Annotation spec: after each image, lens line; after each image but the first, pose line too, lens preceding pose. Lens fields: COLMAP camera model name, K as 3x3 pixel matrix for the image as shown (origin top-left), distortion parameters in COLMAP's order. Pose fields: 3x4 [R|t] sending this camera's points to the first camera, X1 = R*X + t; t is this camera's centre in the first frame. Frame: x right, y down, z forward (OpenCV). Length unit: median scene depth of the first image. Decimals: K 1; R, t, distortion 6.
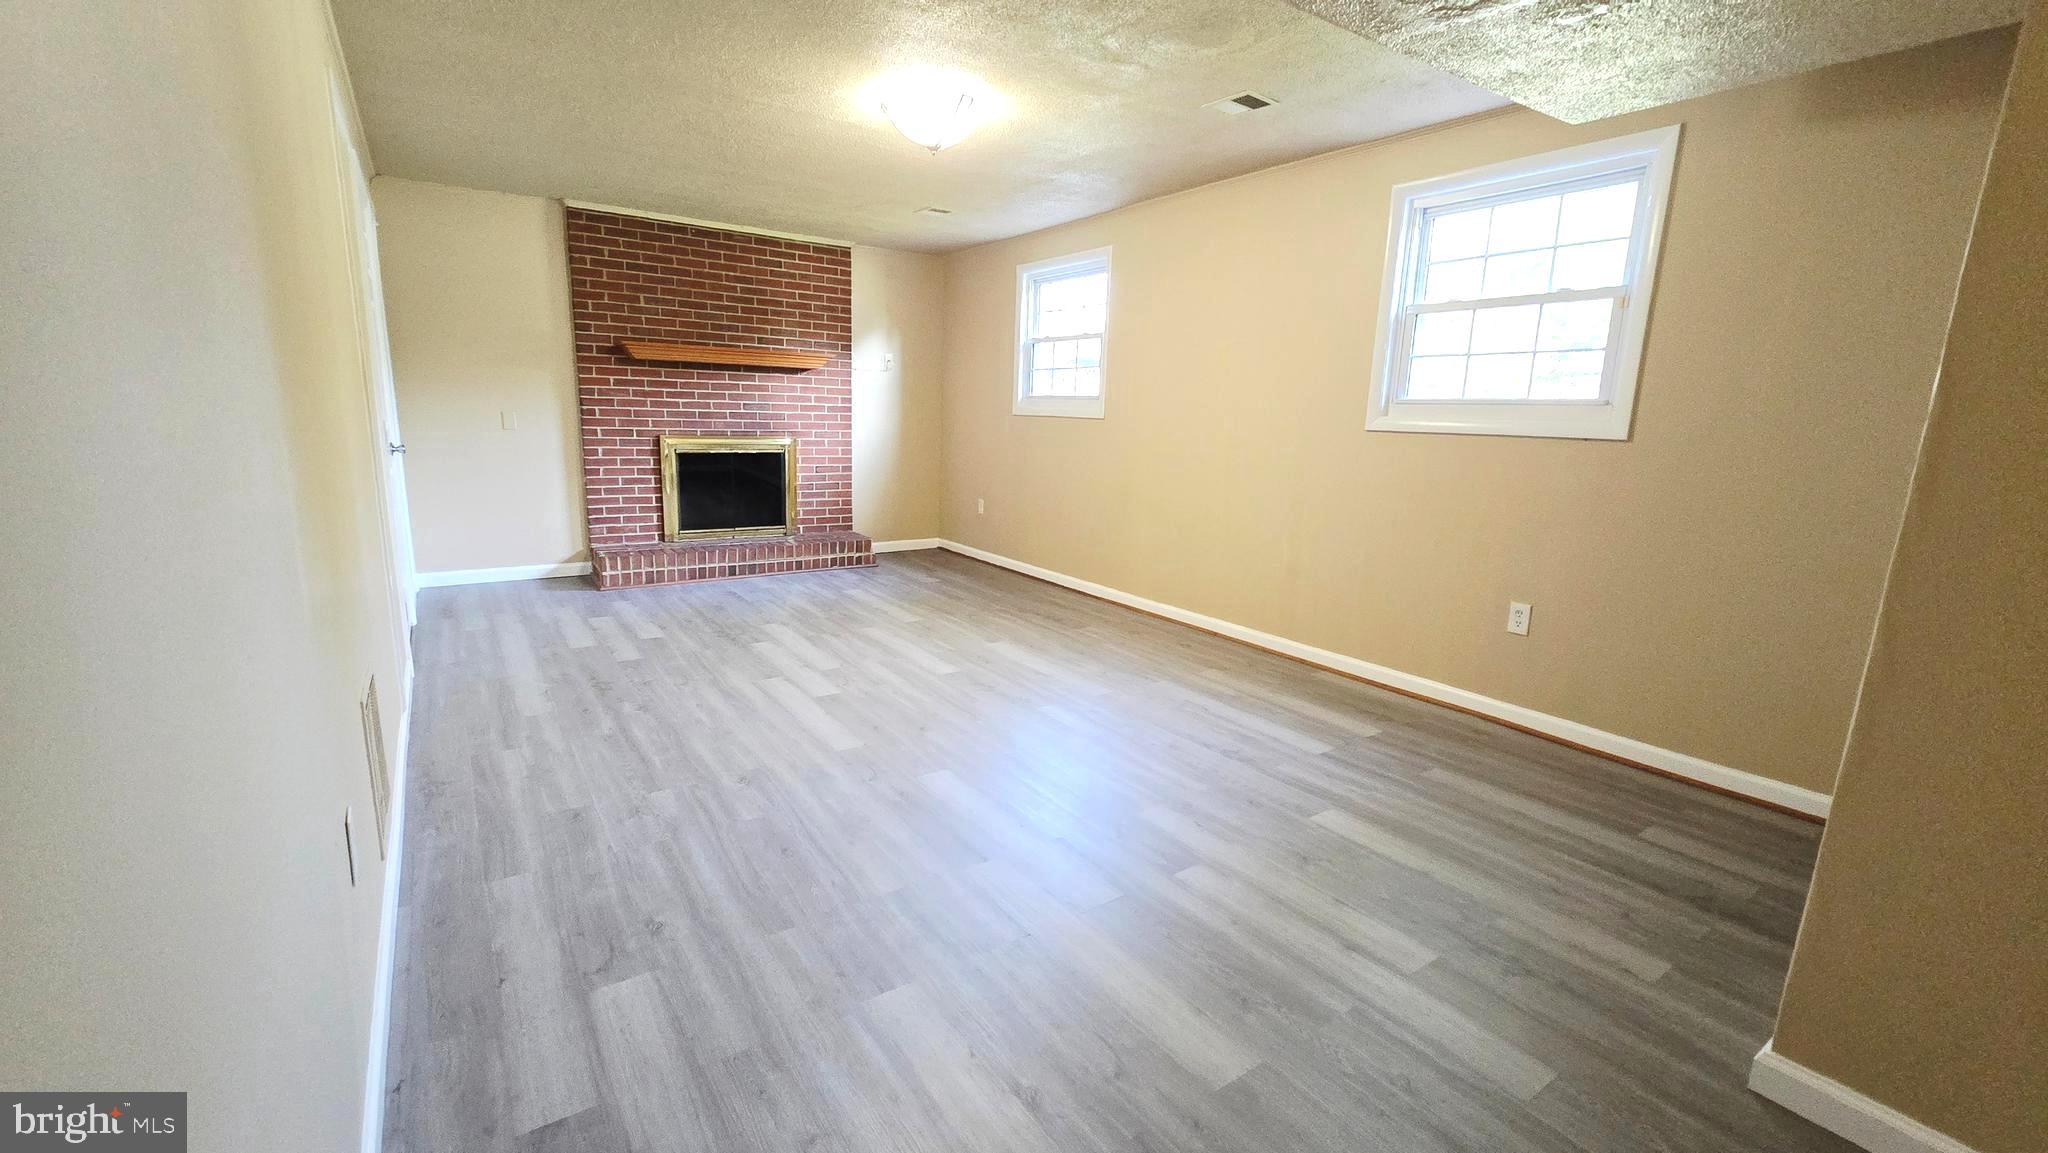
lens RADIAL K [[836.1, 0, 1013.5], [0, 836.1, 583.5], [0, 0, 1]] dist [0.000778, -0.000764]
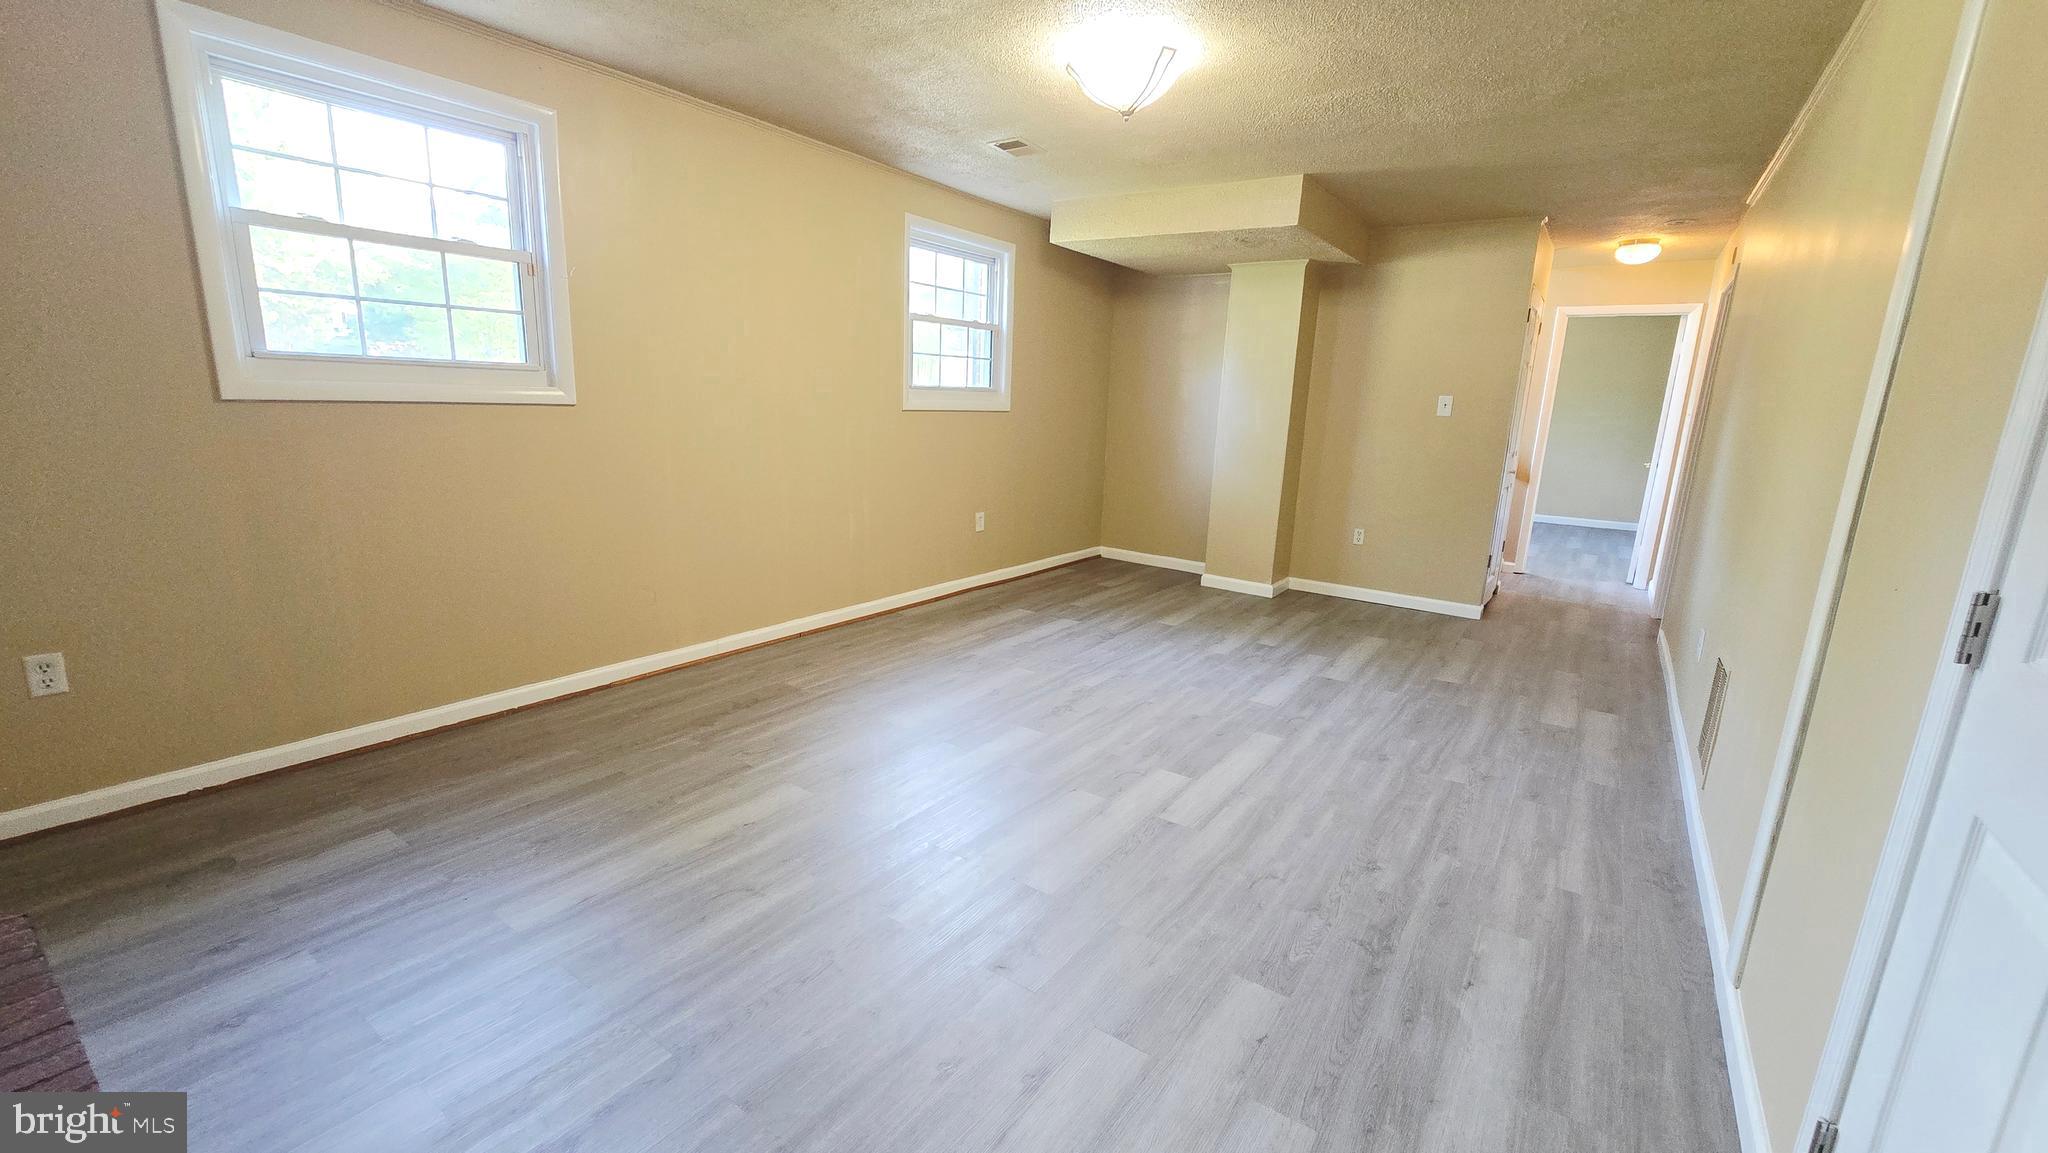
lens RADIAL K [[842.0, 0, 1014.9], [0, 842.0, 586.3], [0, 0, 1]] dist [-0.001307, -0.000241]
pose [[-0.351859, -0.249005, 0.902326, -0.730731], [0.143239, 0.938292, 0.314786, -0.272213], [-0.925028, 0.240008, -0.294480, 1.134513]]
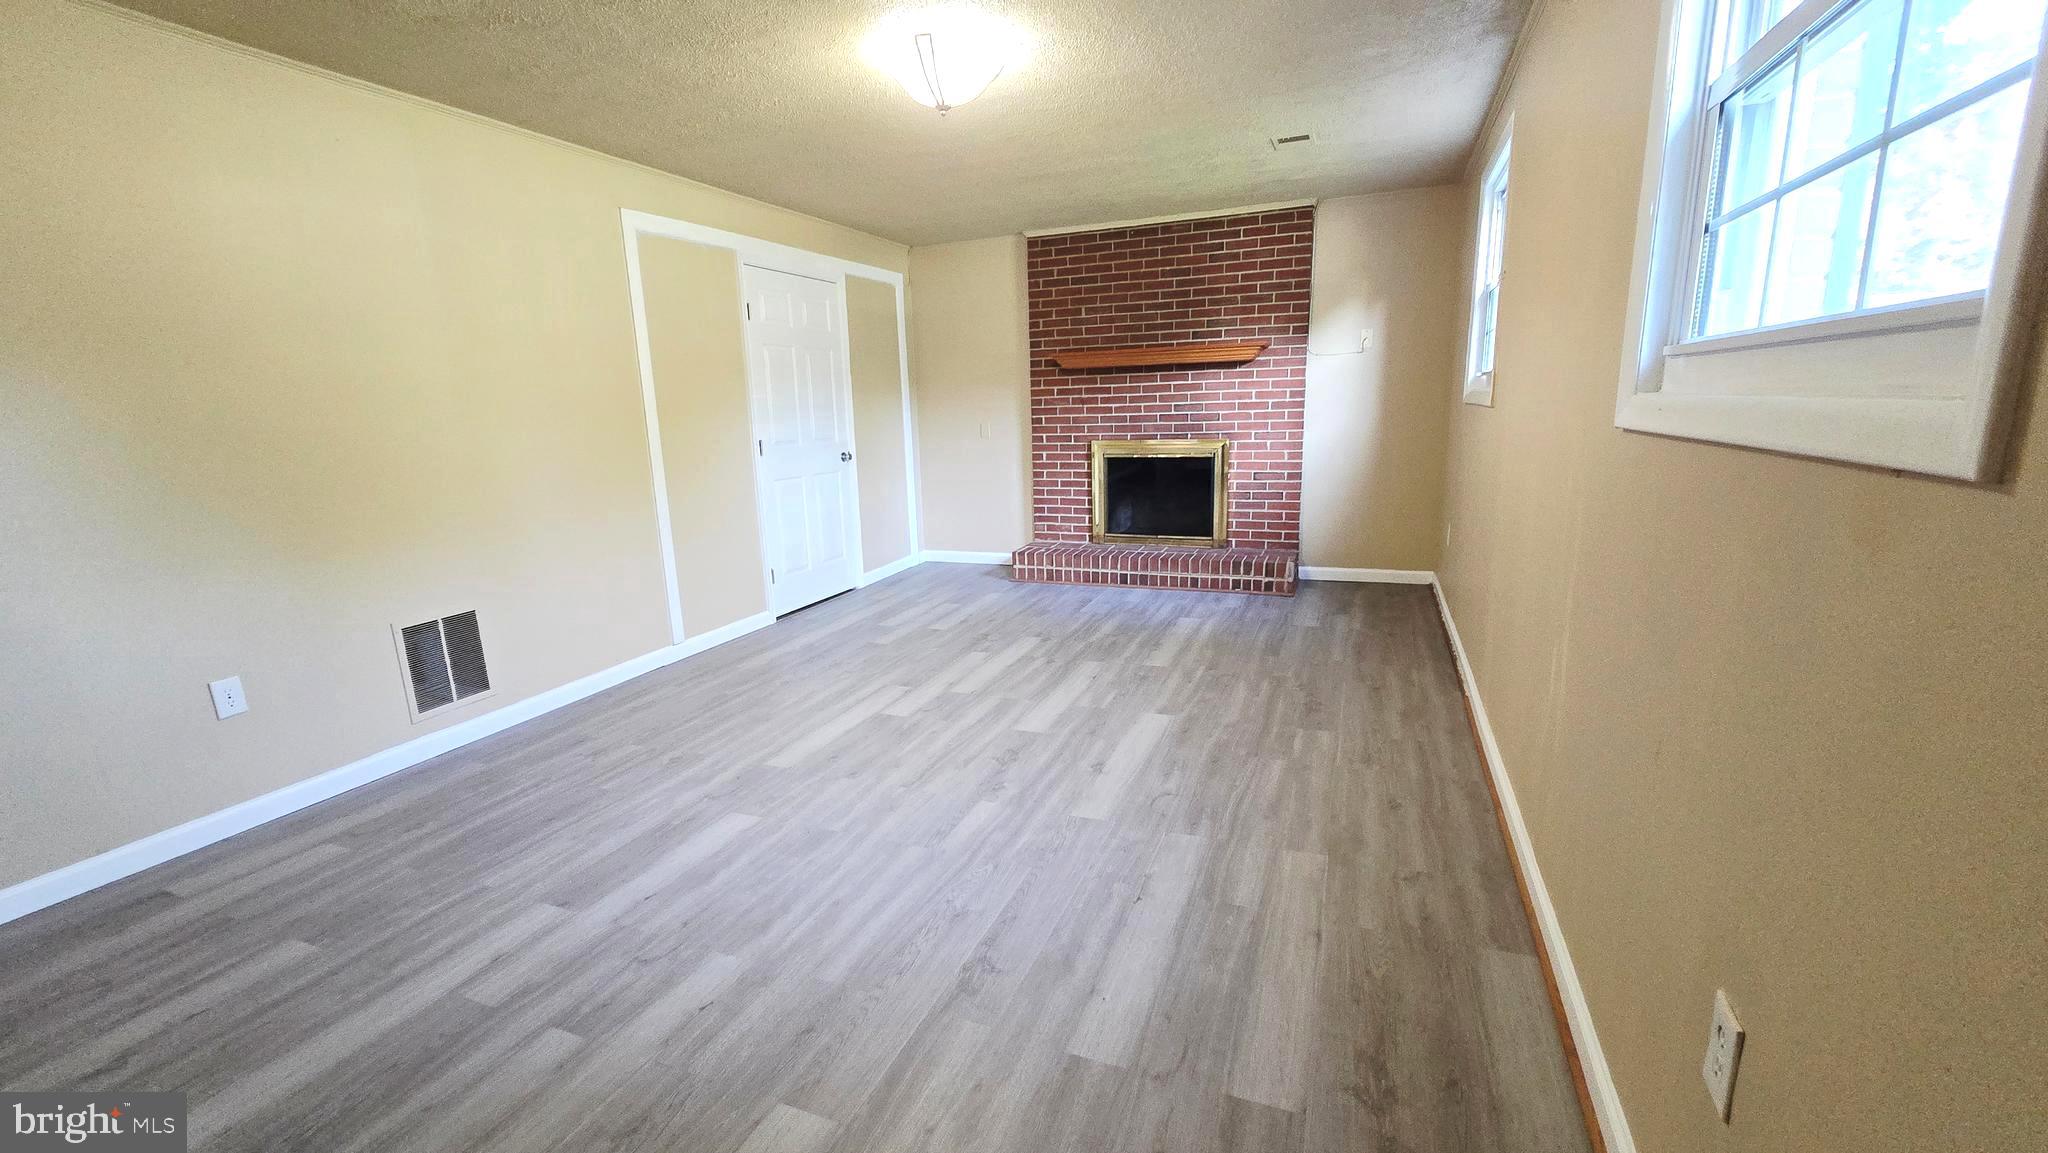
lens RADIAL K [[836.1, 0, 1013.5], [0, 836.1, 583.5], [0, 0, 1]] dist [0.000778, -0.000764]
pose [[0.547016, 0.130518, -0.826885, 0.540402], [-0.122055, 0.989650, 0.075466, -0.091985], [0.828176, 0.059644, 0.557285, 0.476412]]
